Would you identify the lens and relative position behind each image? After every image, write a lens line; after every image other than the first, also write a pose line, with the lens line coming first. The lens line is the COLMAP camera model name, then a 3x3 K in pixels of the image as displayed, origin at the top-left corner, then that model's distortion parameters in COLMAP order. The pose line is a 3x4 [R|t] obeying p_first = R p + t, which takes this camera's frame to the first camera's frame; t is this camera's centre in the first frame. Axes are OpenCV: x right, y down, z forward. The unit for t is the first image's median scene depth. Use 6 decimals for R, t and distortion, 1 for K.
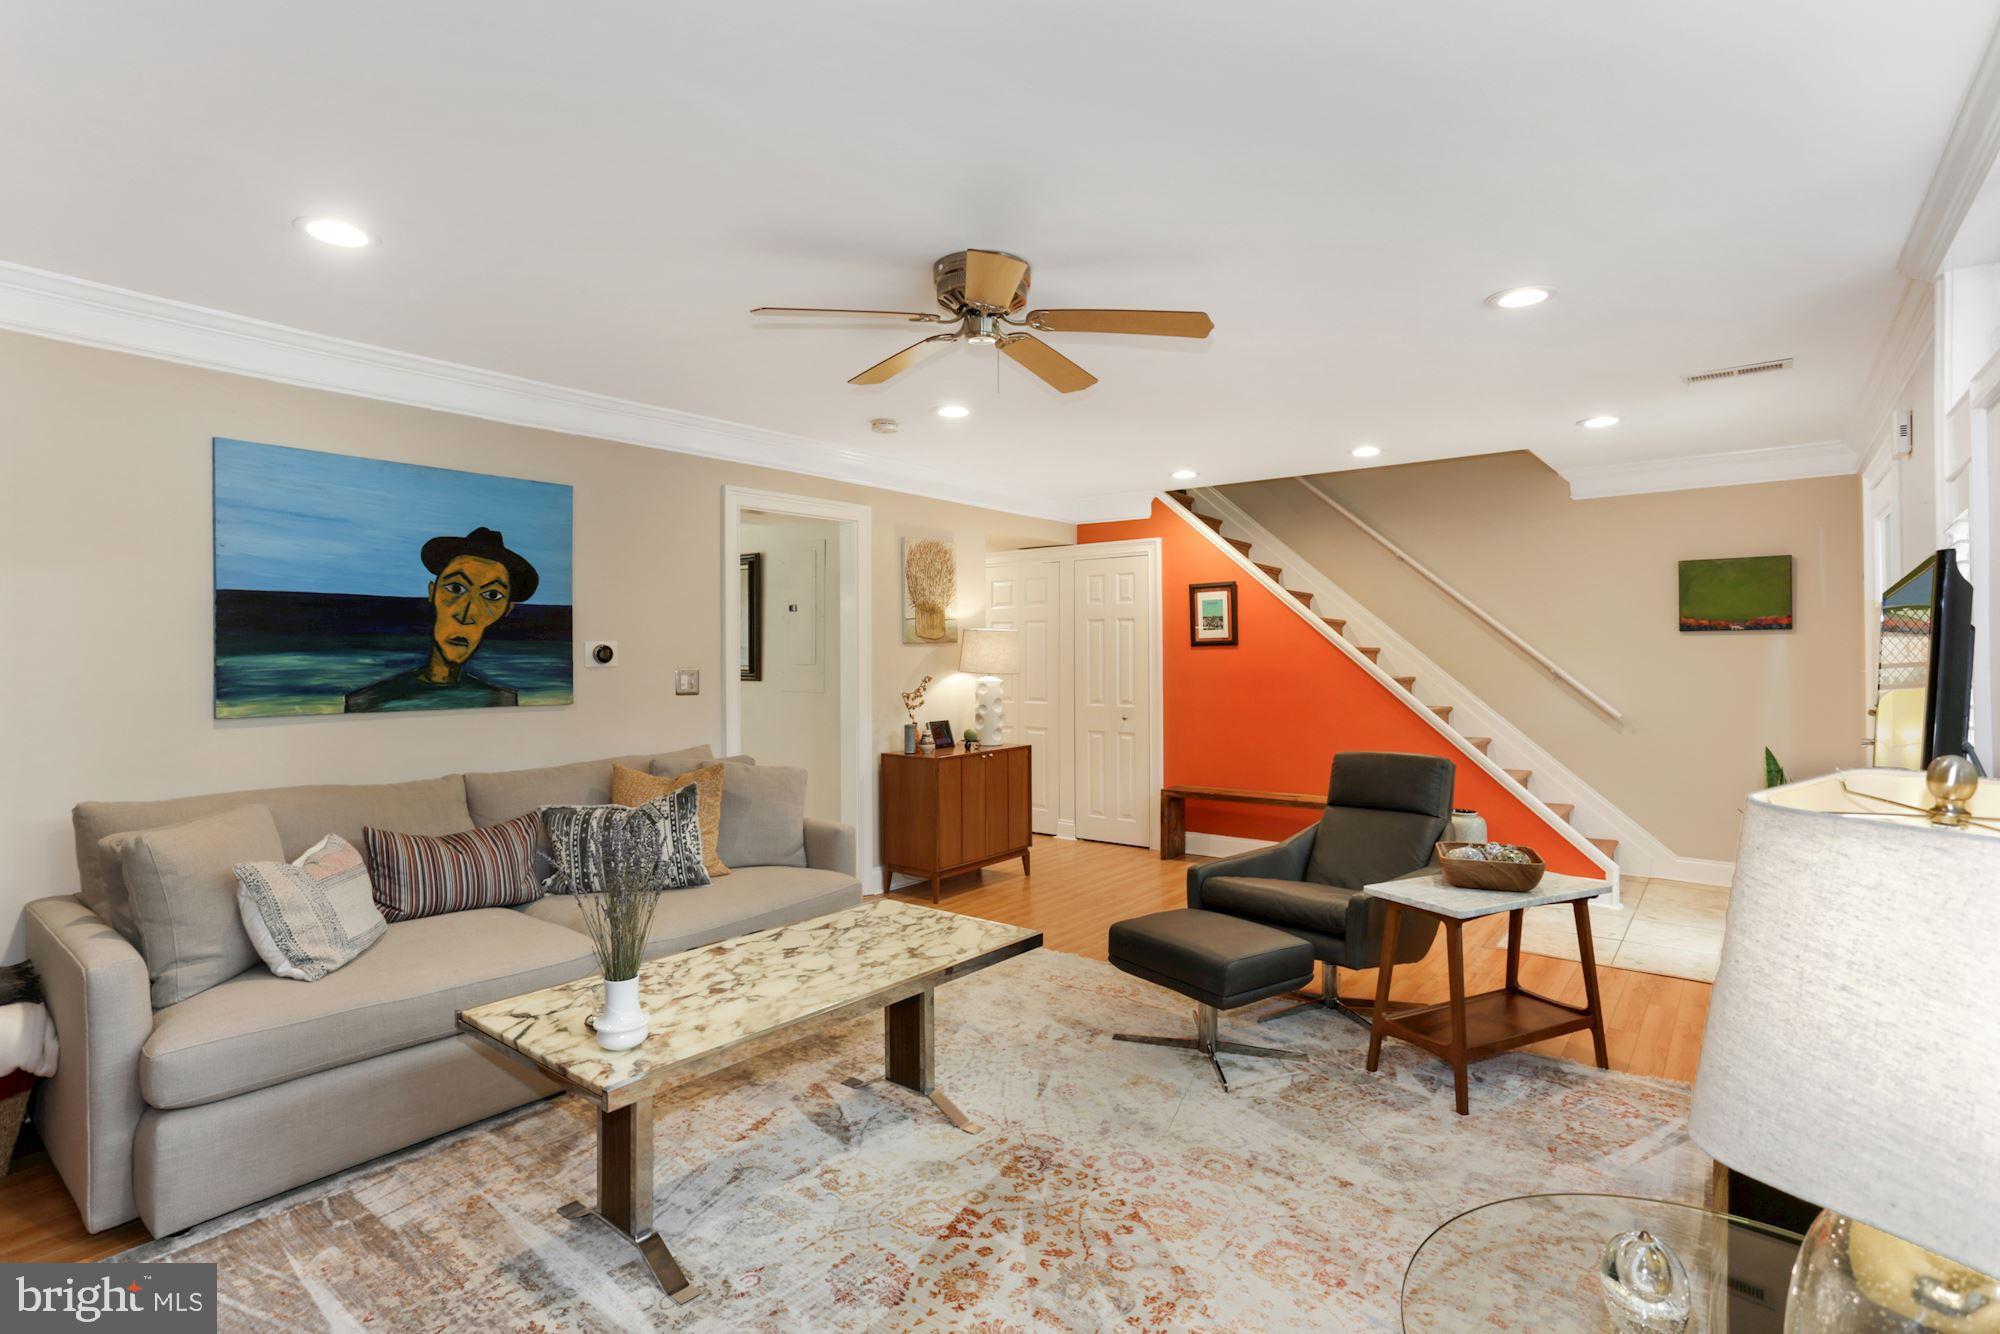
lens RADIAL K [[977.3, 0, 1010.5], [0, 977.3, 659.3], [0, 0, 1]] dist [-0.050358, 0.017468]
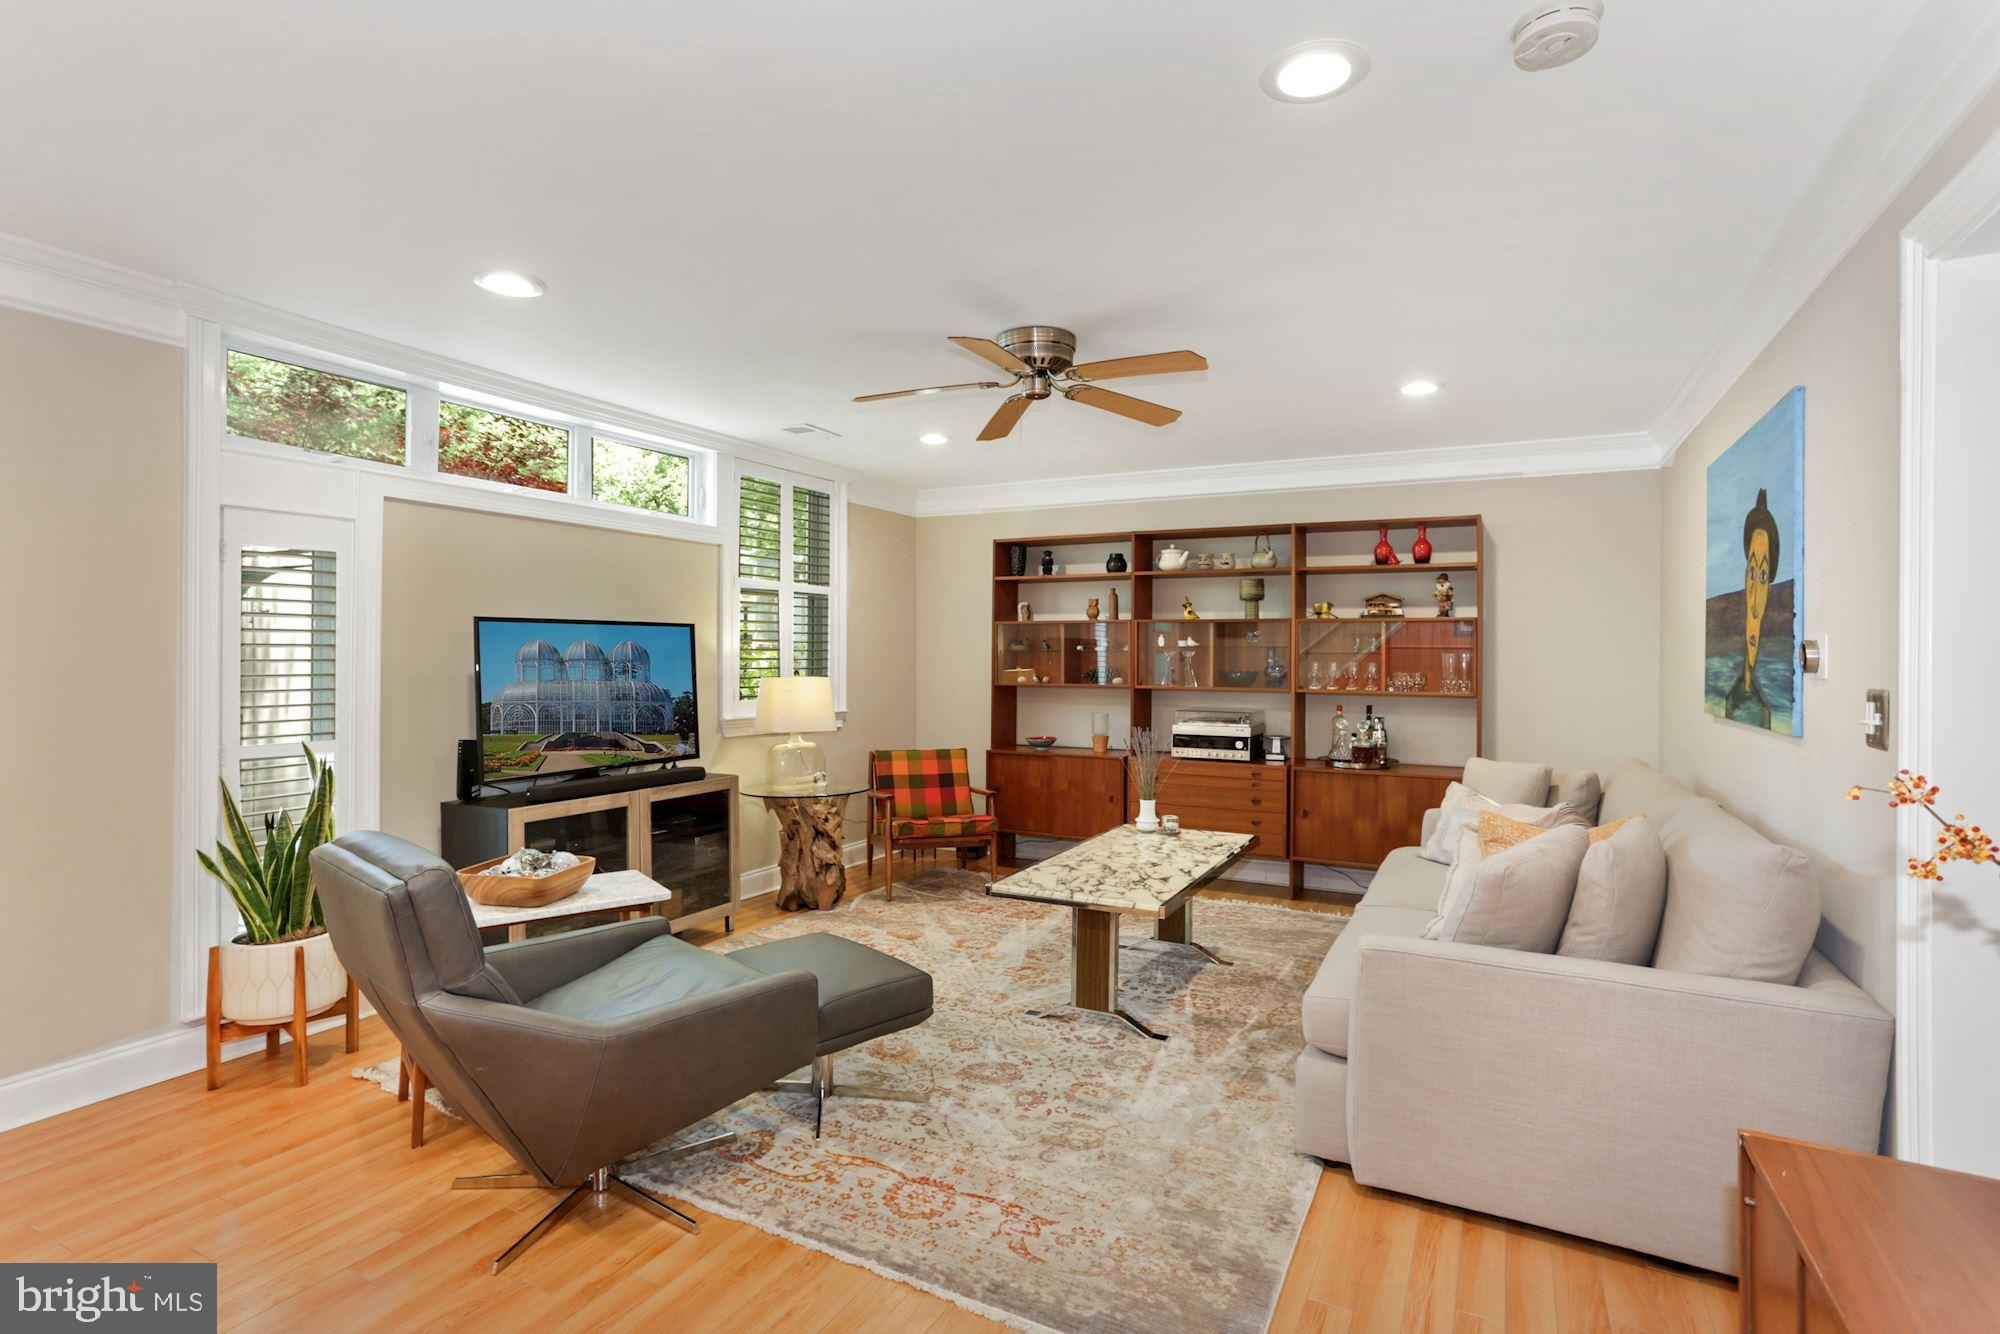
lens RADIAL K [[977.3, 0, 997.9], [0, 977.3, 665.1], [0, 0, 1]] dist [-0.050358, 0.017468]
pose [[-0.981079, -0.002350, -0.193595, 0.186591], [-0.005748, 0.999839, 0.016991, -0.007902], [0.193524, 0.017783, -0.980934, 1.622625]]
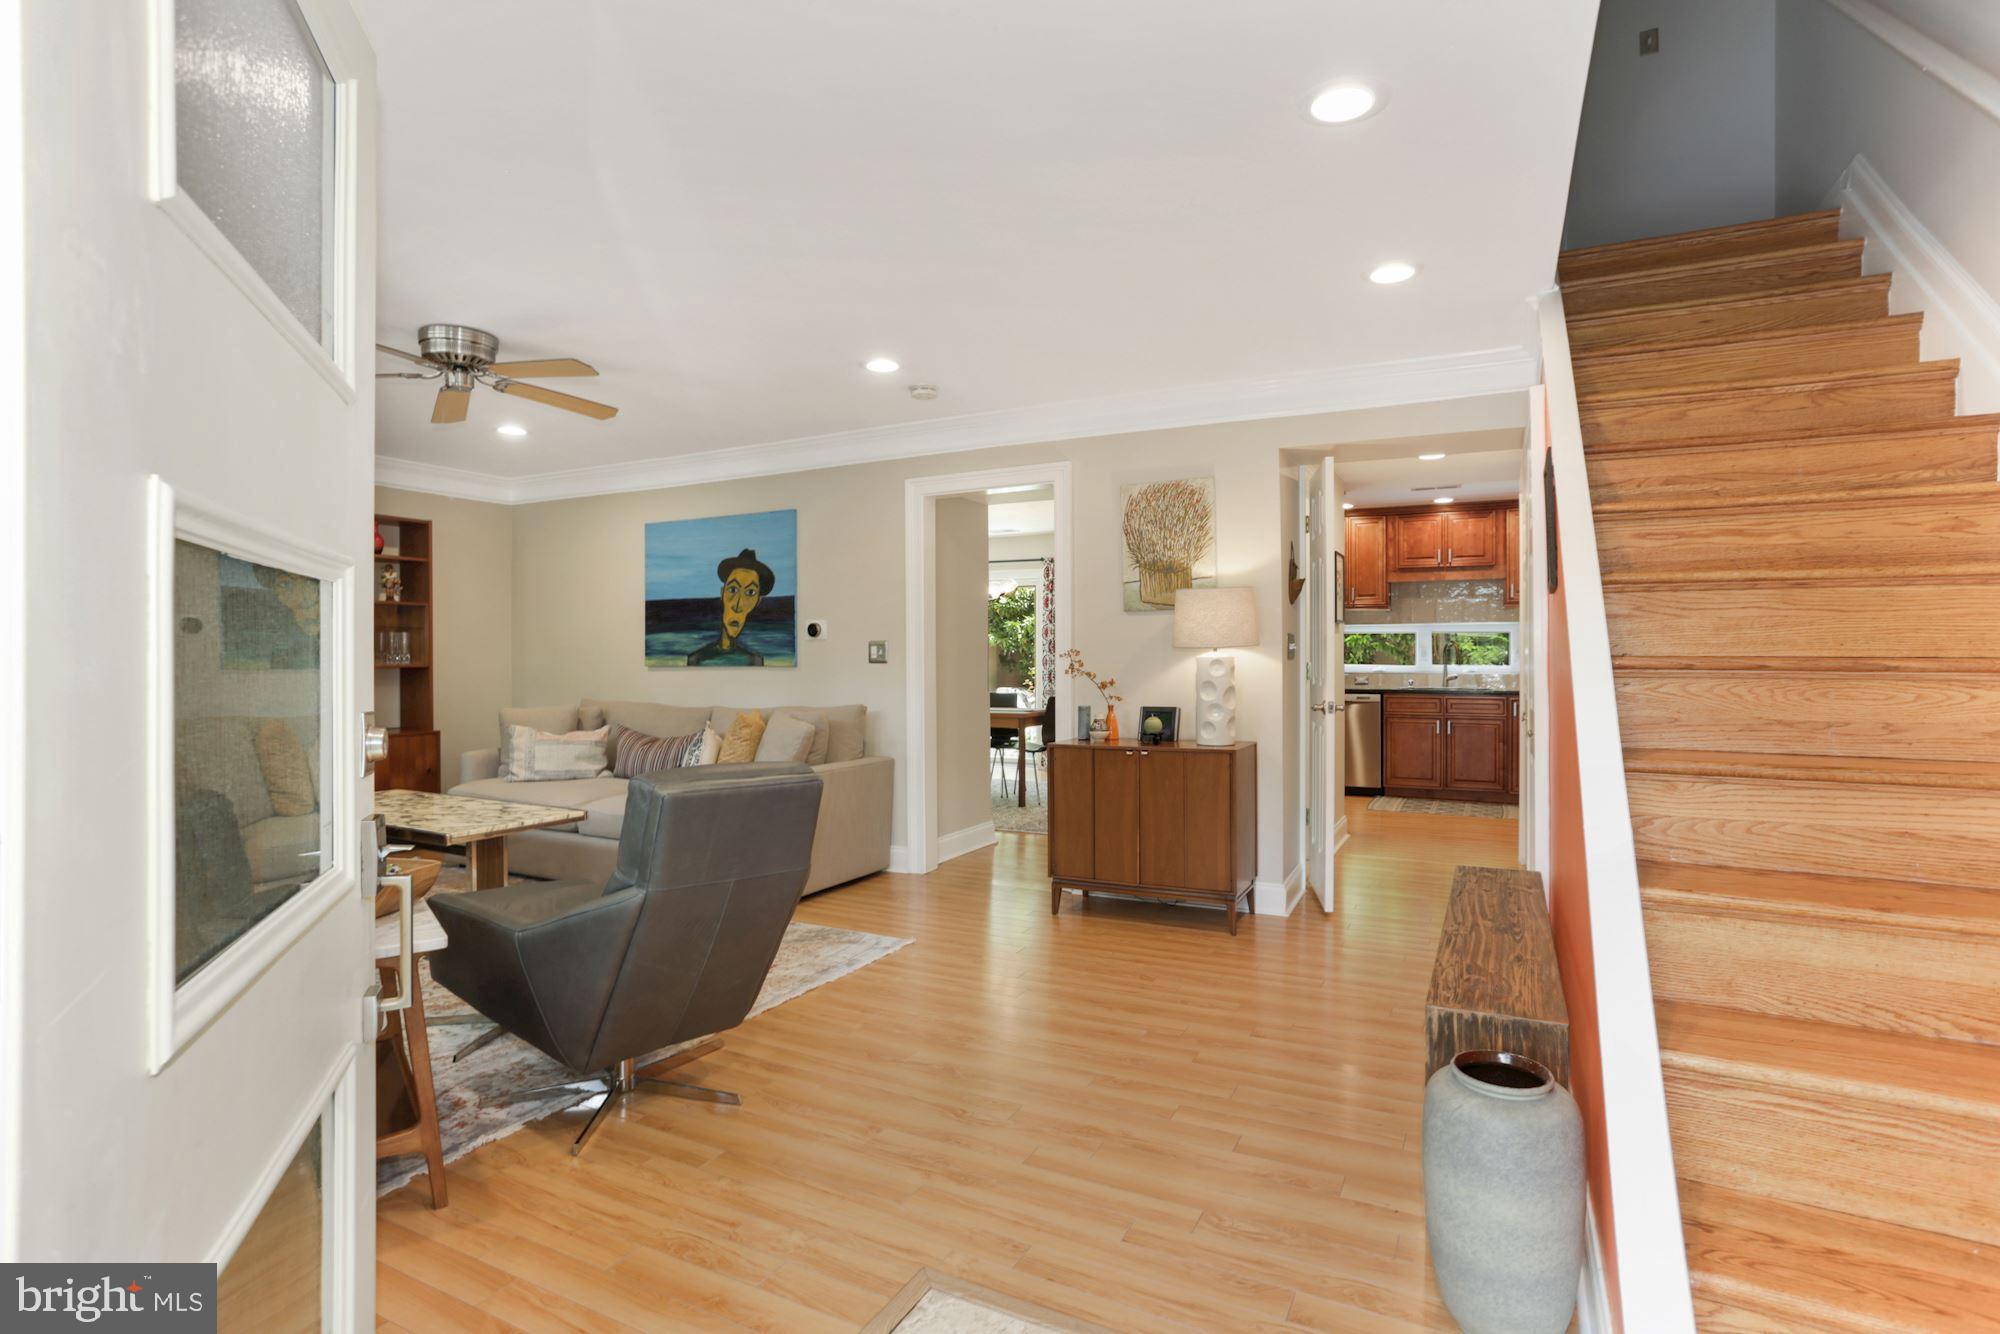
lens RADIAL K [[977.3, 0, 997.8], [0, 977.3, 659.6], [0, 0, 1]] dist [-0.050358, 0.017468]
pose [[0.187942, 0.006566, -0.982158, 1.049264], [-0.000419, 0.999978, 0.006605, 0.029010], [0.982180, -0.000830, 0.187940, 1.102886]]
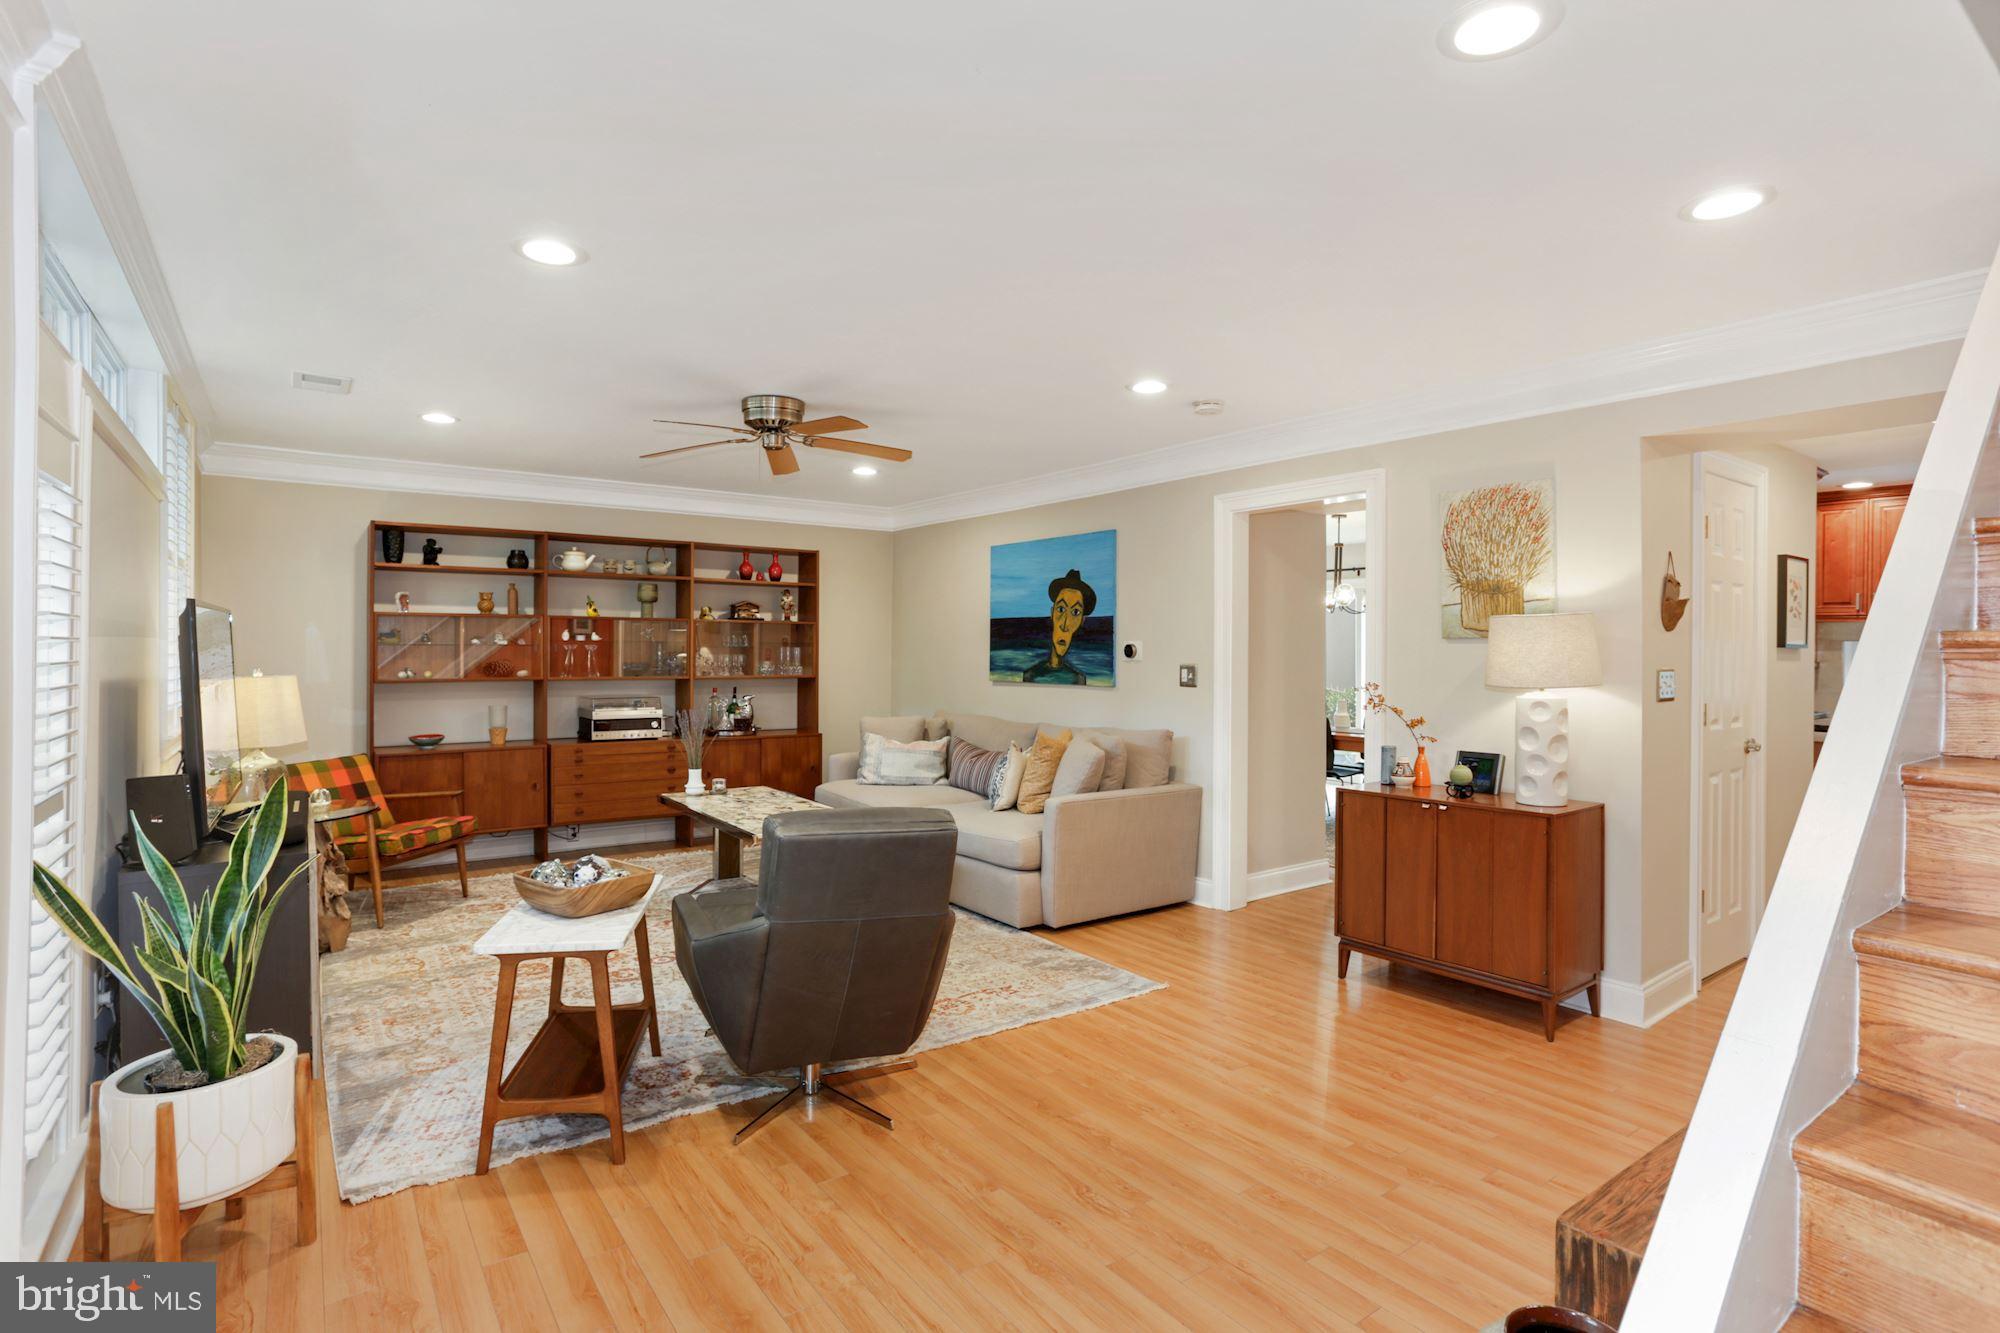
lens RADIAL K [[977.3, 0, 990.2], [0, 977.3, 655.2], [0, 0, 1]] dist [-0.050358, 0.017468]
pose [[-0.274625, 0.004531, -0.961541, 1.013893], [-0.011426, 0.999903, 0.007975, -0.009021], [0.961483, 0.013177, -0.274547, 1.309638]]
